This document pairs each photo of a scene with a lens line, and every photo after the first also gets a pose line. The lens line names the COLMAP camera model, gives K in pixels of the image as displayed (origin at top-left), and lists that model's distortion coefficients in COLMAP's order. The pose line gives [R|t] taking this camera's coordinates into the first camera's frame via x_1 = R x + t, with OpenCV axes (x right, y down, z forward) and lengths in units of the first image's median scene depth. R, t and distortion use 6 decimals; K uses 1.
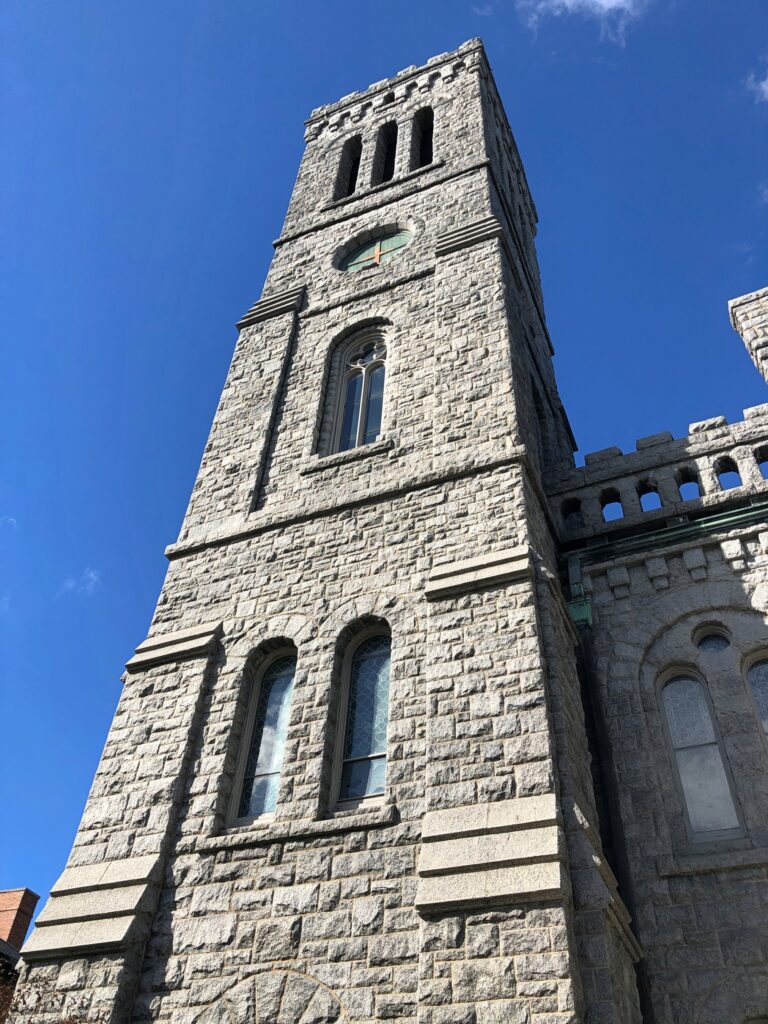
lens RADIAL K [[855.6, 0, 384.0], [0, 855.6, 512.0], [0, 0, 1]] dist [0.029174, 0.004056]
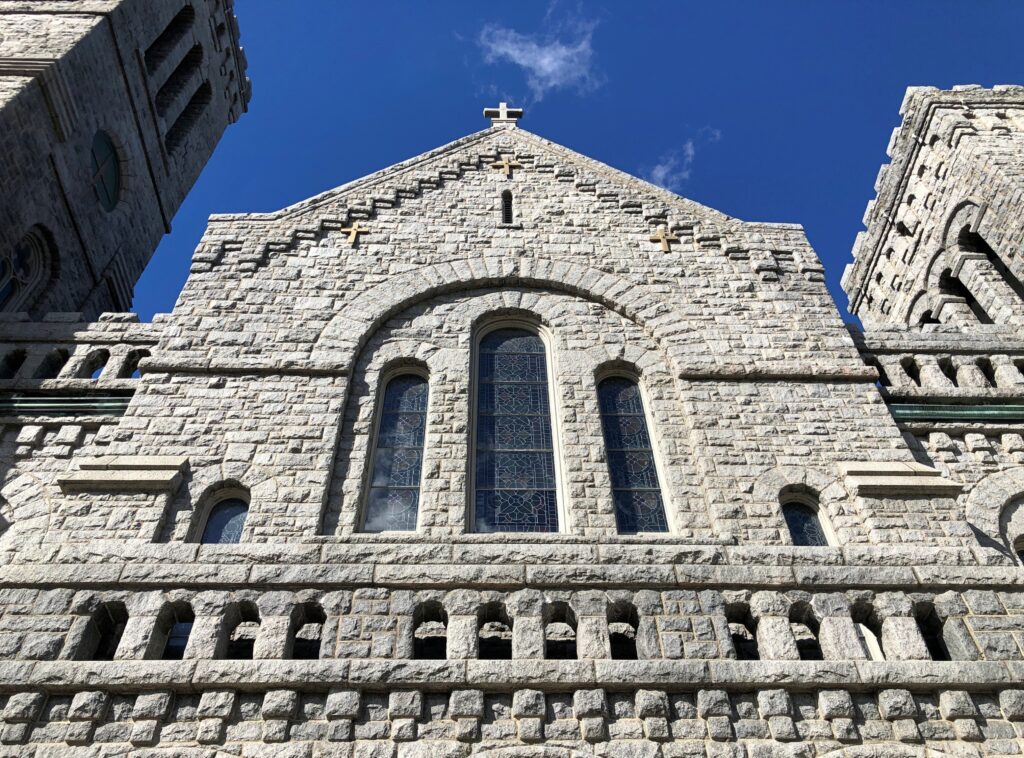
lens RADIAL K [[856.2, 0, 512.0], [0, 856.2, 379.0], [0, 0, 1]] dist [0.008818, 0.003600]
pose [[0.901451, 0.275653, 0.333768, 0.552287], [-0.258076, 0.961257, -0.096864, -0.063255], [-0.347537, 0.001181, 0.937665, -0.102025]]
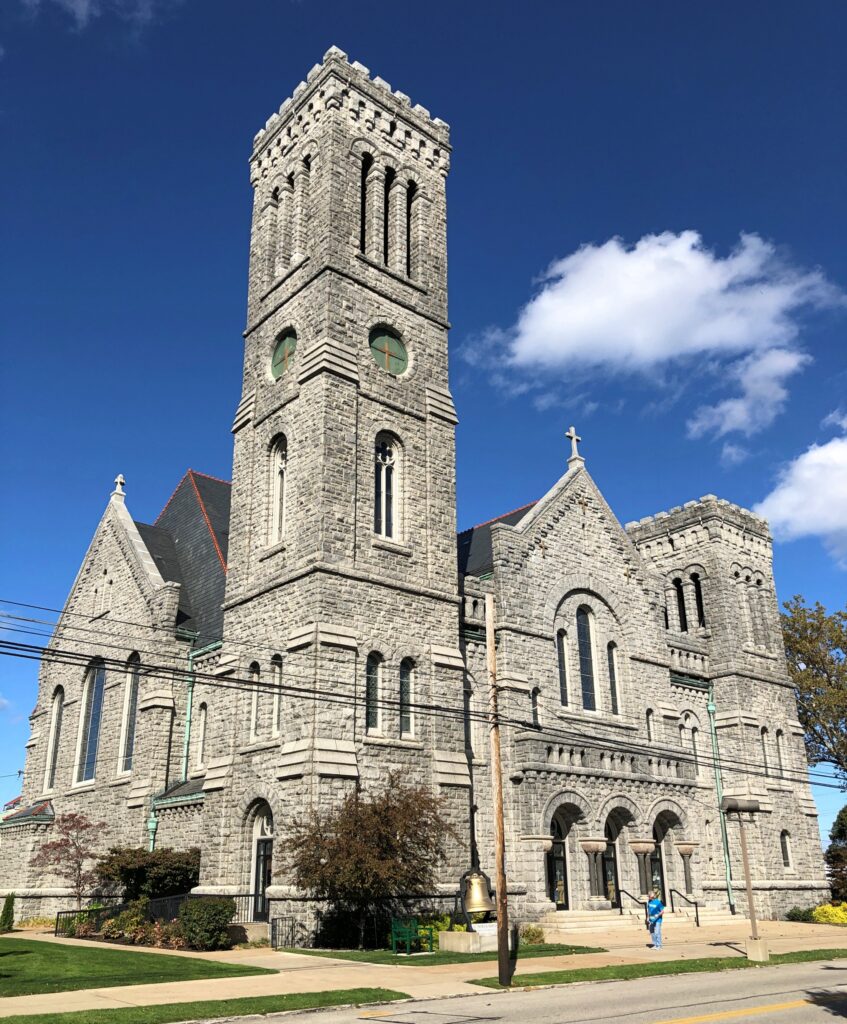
lens RADIAL K [[920.9, 0, 423.5], [0, 920.9, 512.0], [0, 0, 1]] dist [-0.006606, -0.001988]
pose [[0.448140, 0.273791, 0.851005, -2.345884], [-0.627507, 0.774353, 0.081316, -0.438165], [-0.636715, -0.570453, 0.518824, -0.173779]]
